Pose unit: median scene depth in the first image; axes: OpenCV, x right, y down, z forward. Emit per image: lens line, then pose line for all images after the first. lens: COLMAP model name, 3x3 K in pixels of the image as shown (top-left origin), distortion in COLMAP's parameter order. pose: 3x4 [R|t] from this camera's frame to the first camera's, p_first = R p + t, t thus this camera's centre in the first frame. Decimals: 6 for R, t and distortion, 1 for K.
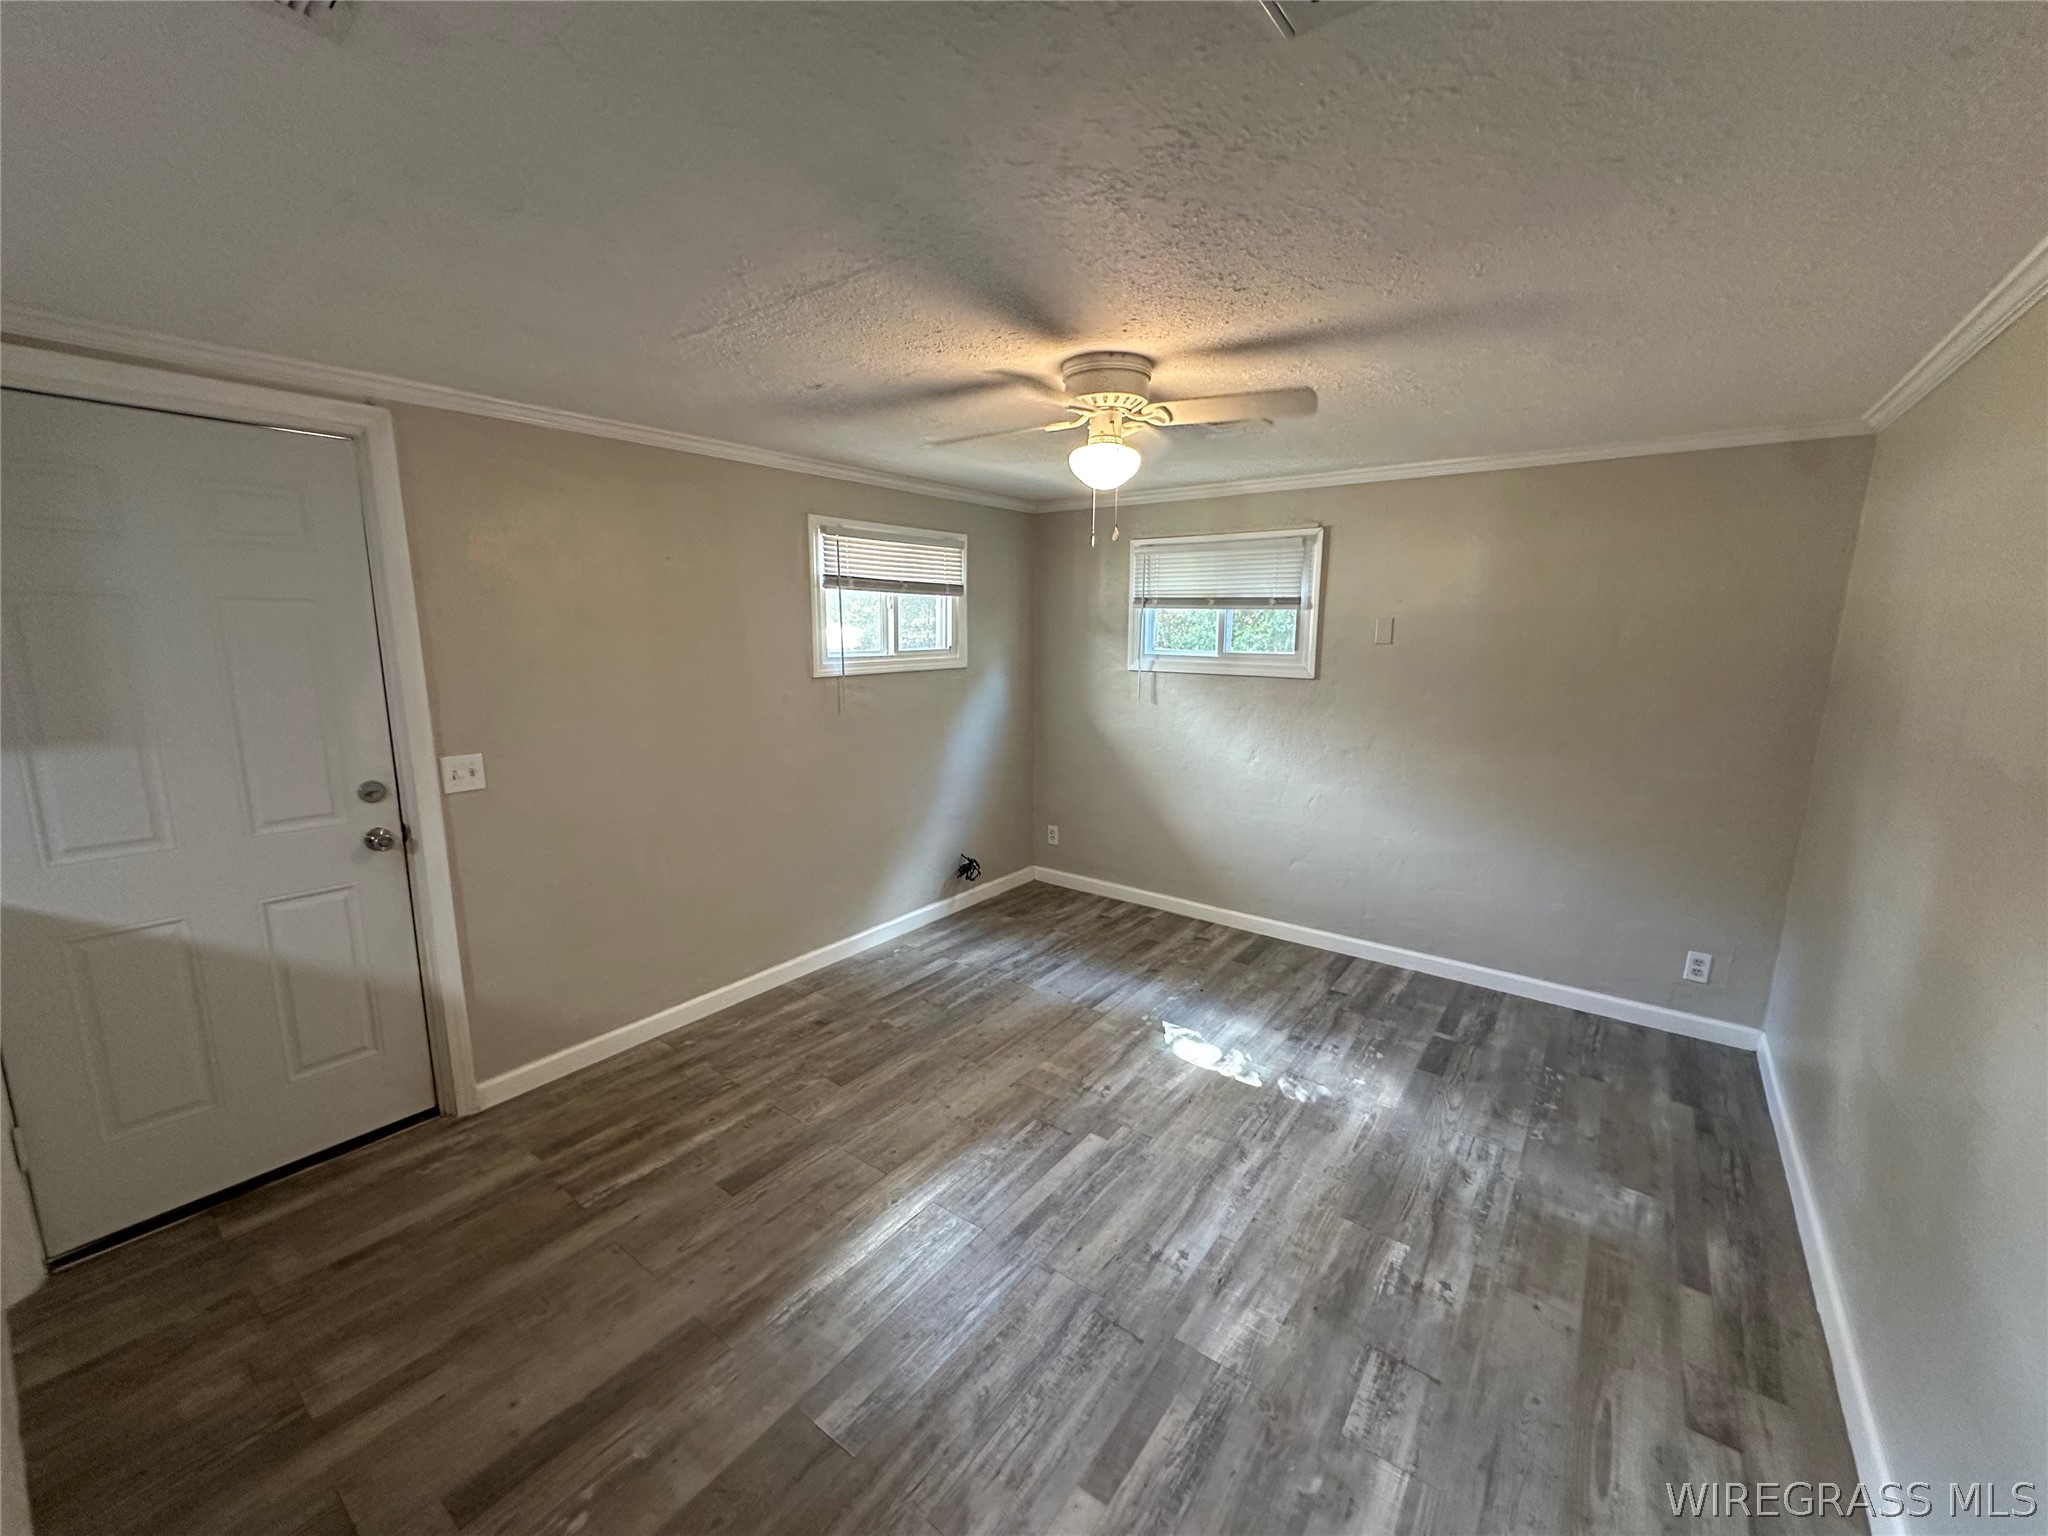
lens RADIAL K [[817.9, 0, 1020.6], [0, 817.9, 766.4], [0, 0, 1]] dist [-0.000874, 0.000258]
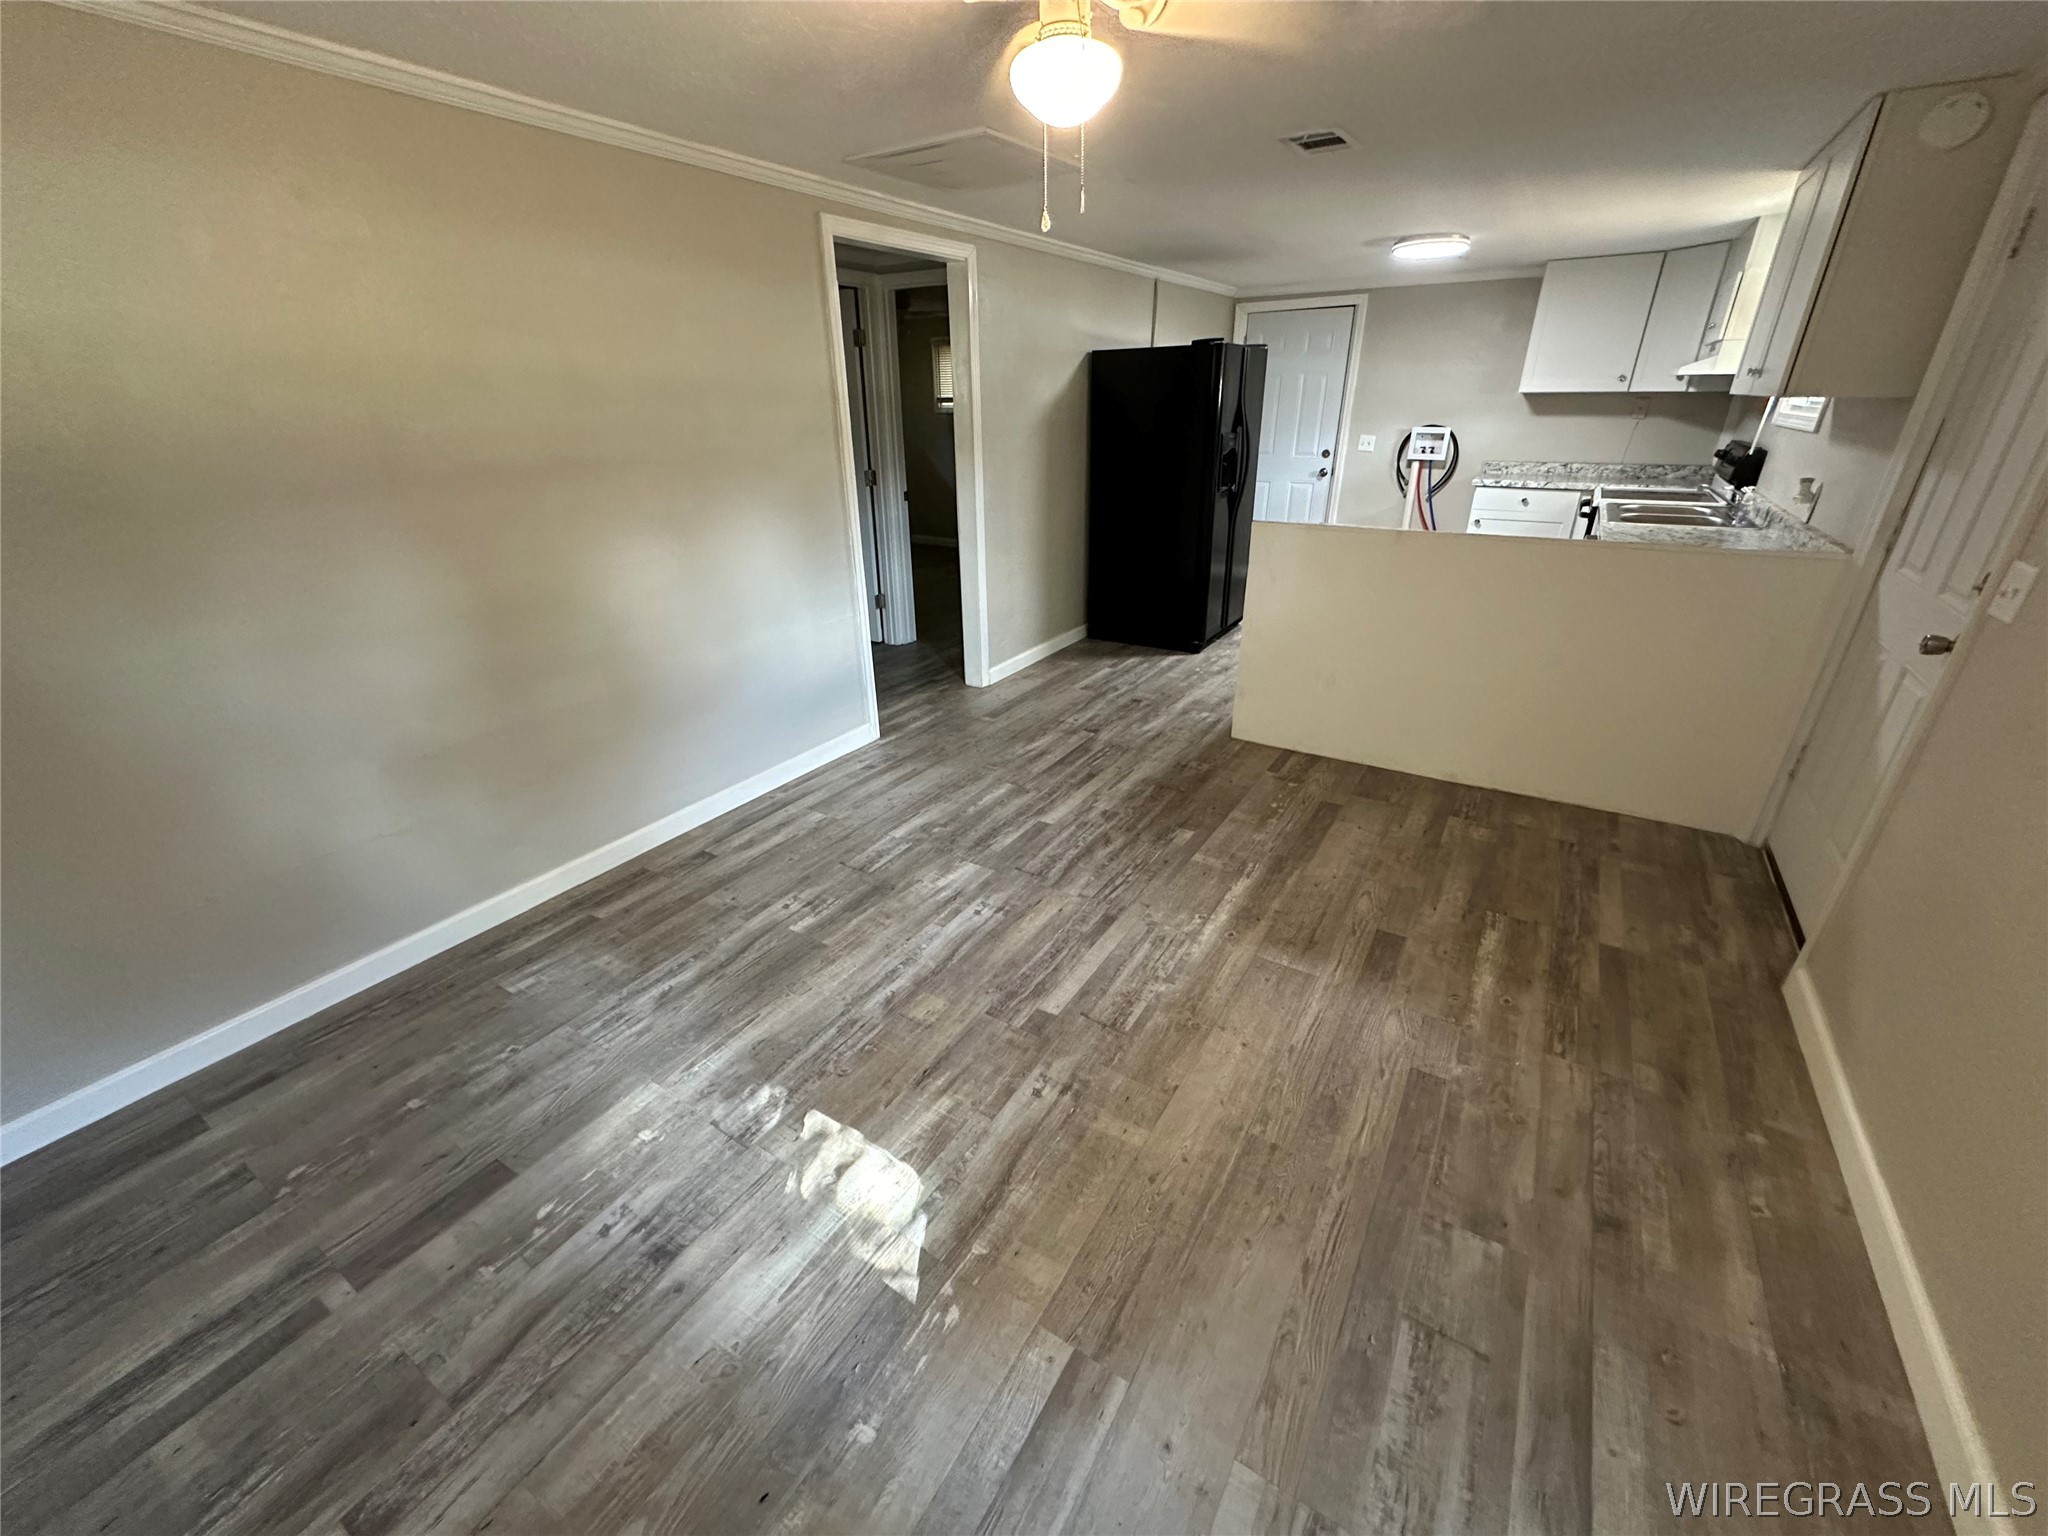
lens RADIAL K [[817.9, 0, 1020.6], [0, 817.9, 766.4], [0, 0, 1]] dist [-0.000874, 0.000258]
pose [[-0.996630, 0.040553, -0.071303, 0.173889], [-0.007406, 0.821215, 0.570571, -0.246369], [0.081693, 0.569176, -0.818147, 1.544528]]
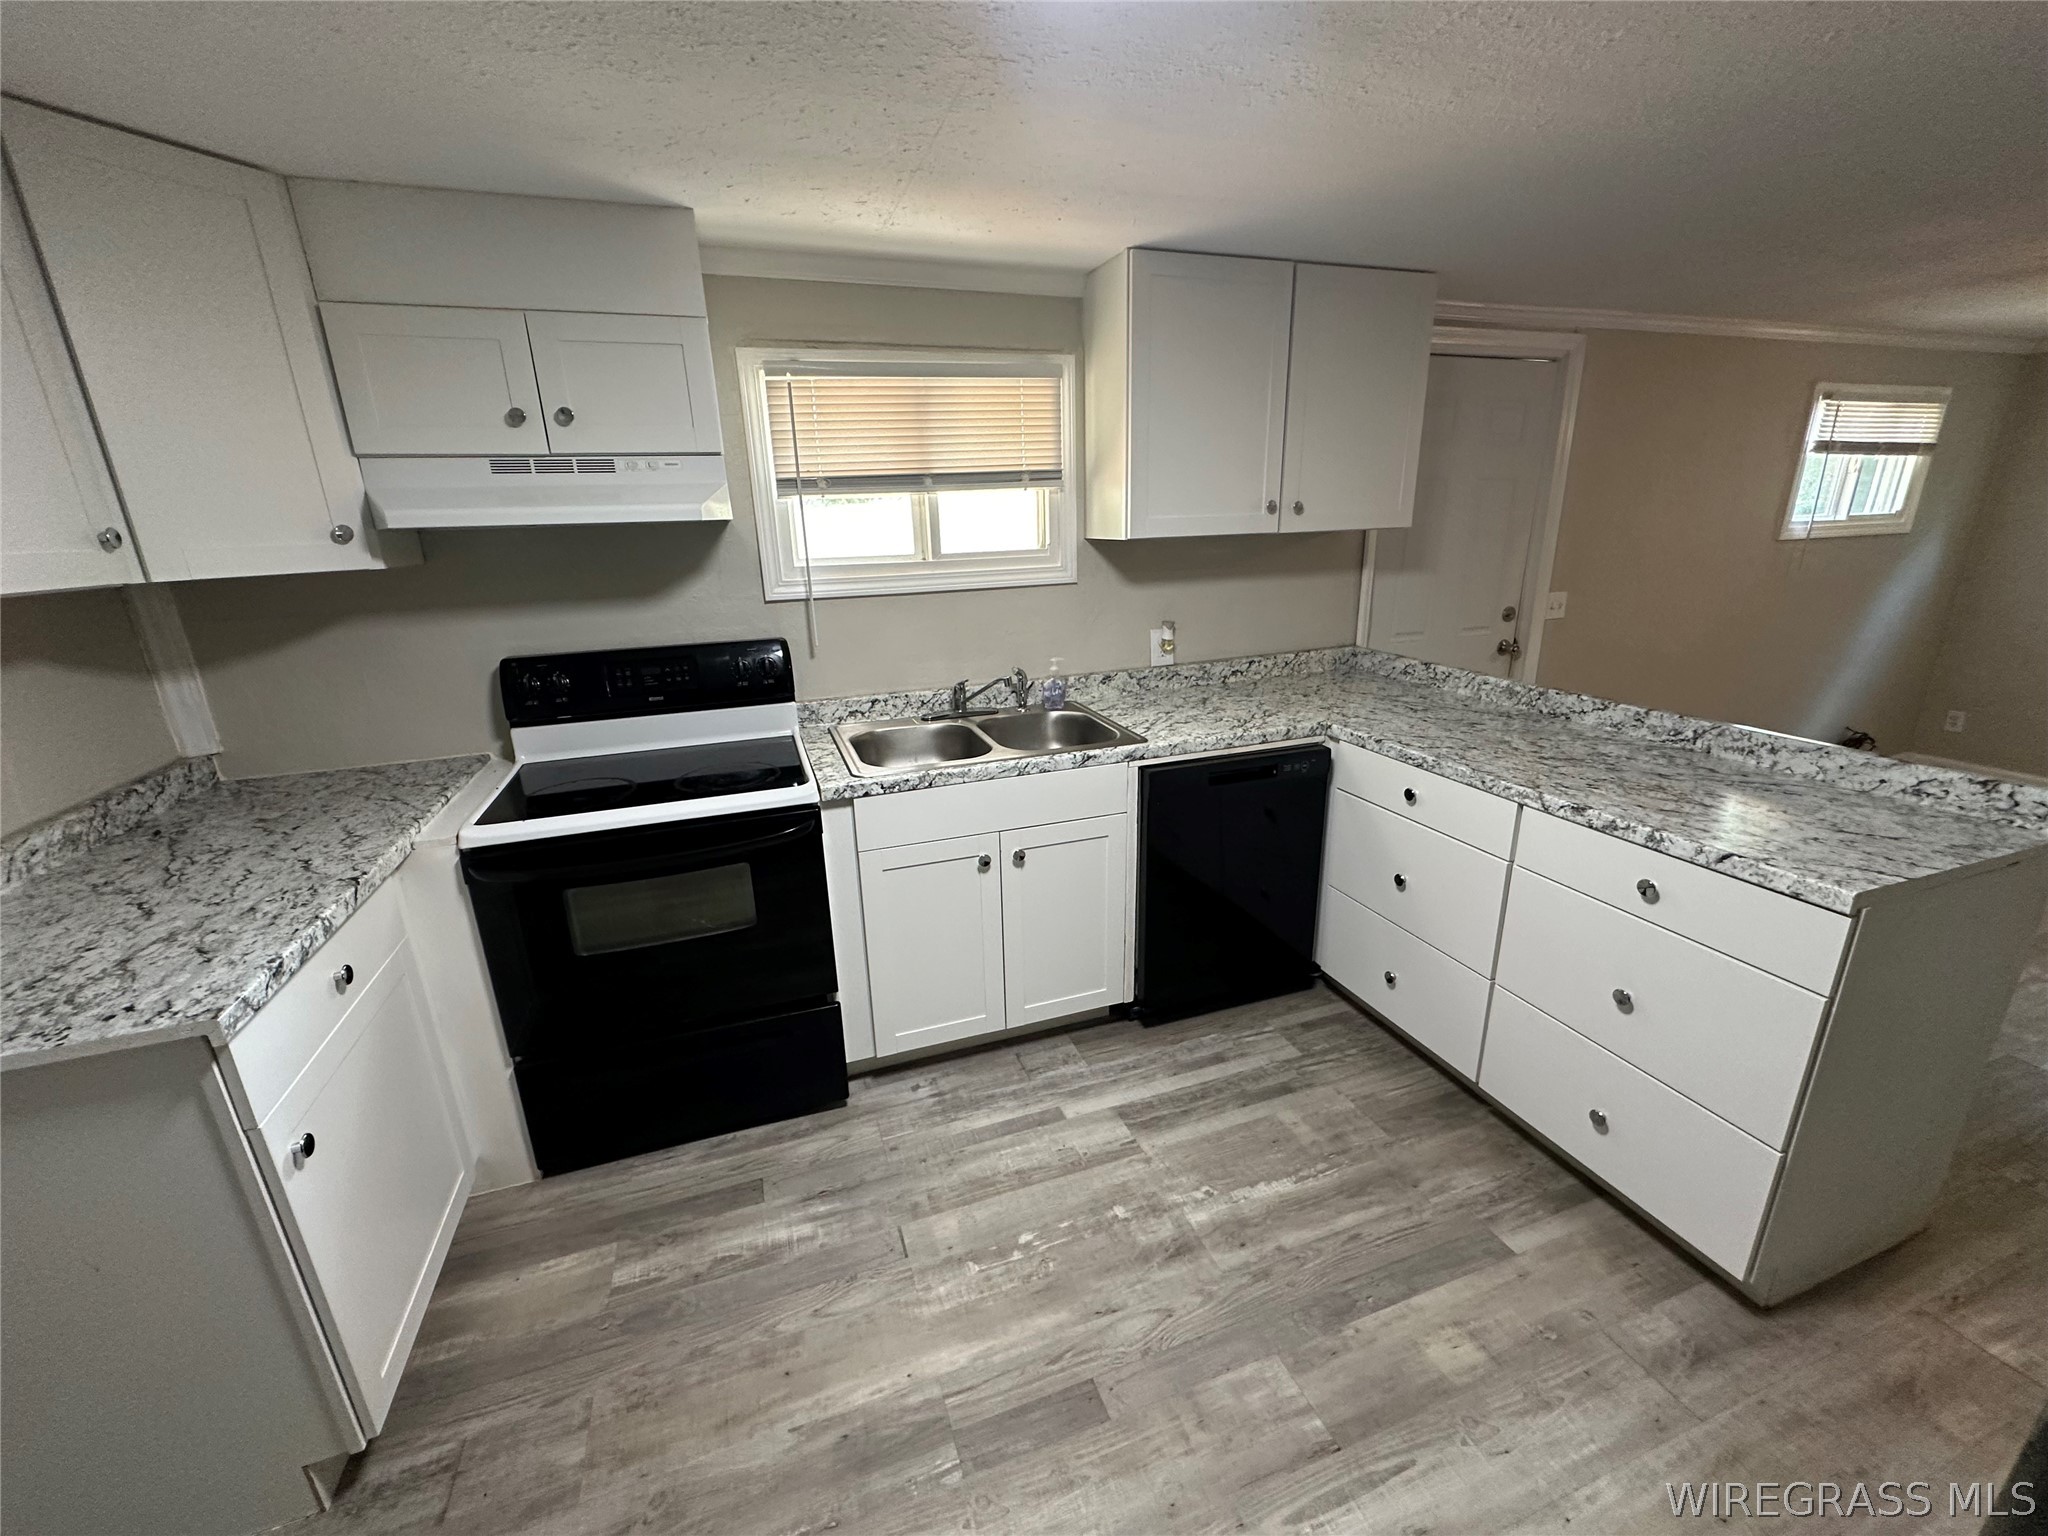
lens RADIAL K [[820.3, 0, 1021.0], [0, 820.3, 769.0], [0, 0, 1]] dist [-0.001858, 0.000605]
pose [[0.834174, 0.135357, -0.534633, -0.651359], [-0.066897, 0.987089, 0.145531, 0.139430], [0.547429, -0.085633, 0.832459, -0.674731]]
